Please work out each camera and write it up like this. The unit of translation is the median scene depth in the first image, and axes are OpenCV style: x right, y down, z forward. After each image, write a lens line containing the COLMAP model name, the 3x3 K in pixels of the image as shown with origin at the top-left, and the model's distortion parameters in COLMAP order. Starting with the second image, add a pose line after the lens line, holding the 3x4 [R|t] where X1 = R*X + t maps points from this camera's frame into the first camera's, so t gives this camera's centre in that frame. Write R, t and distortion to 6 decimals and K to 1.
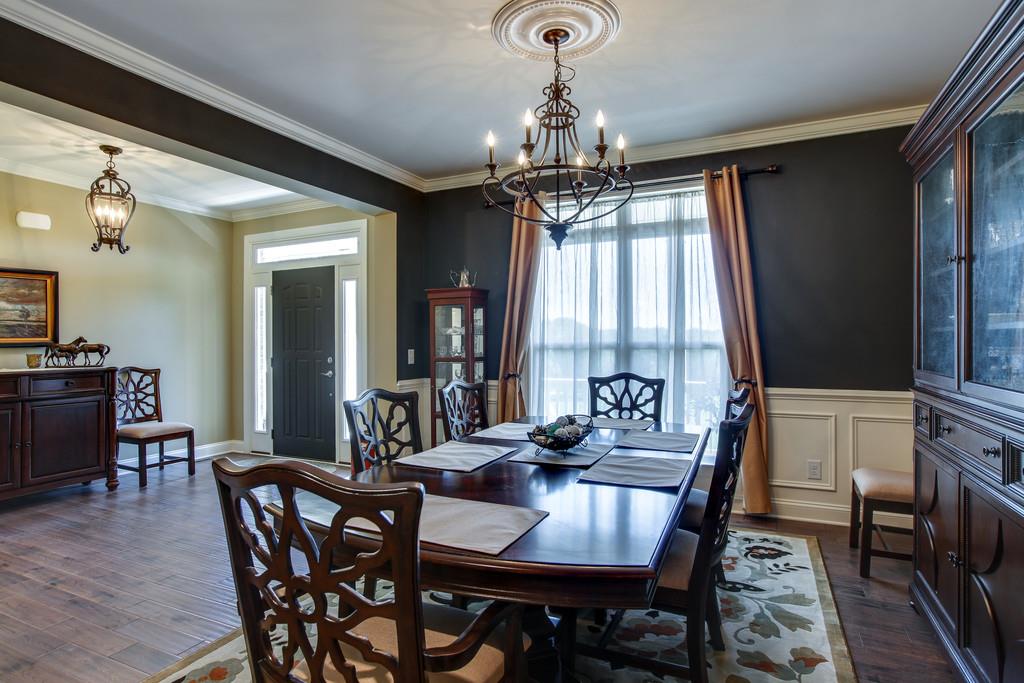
lens RADIAL K [[554.0, 0, 510.8], [0, 554.0, 338.1], [0, 0, 1]] dist [-0.047289, 0.034798]
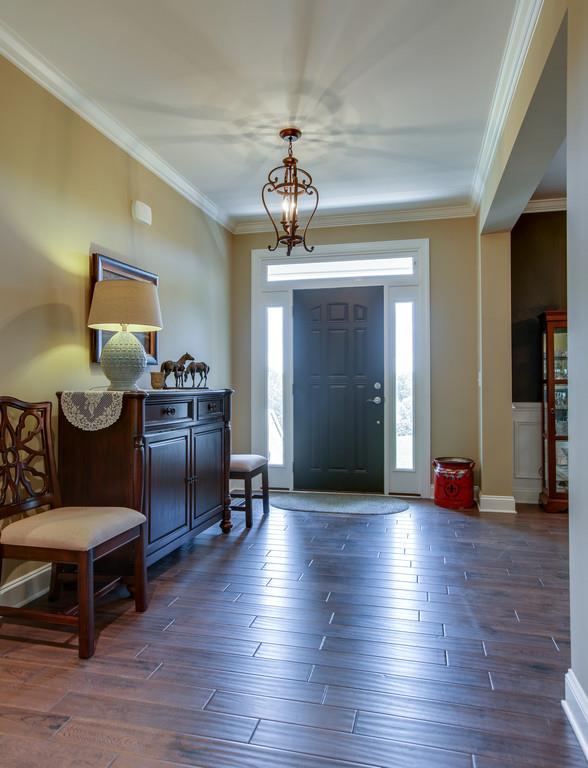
lens RADIAL K [[548.9, 0, 293.0], [0, 548.9, 377.9], [0, 0, 1]] dist [-0.005288, -0.000980]
pose [[0.980490, 0.007062, 0.196442, -0.667827], [-0.005965, 0.999963, -0.006176, 0.033534], [-0.196478, 0.004883, 0.980496, 0.111265]]
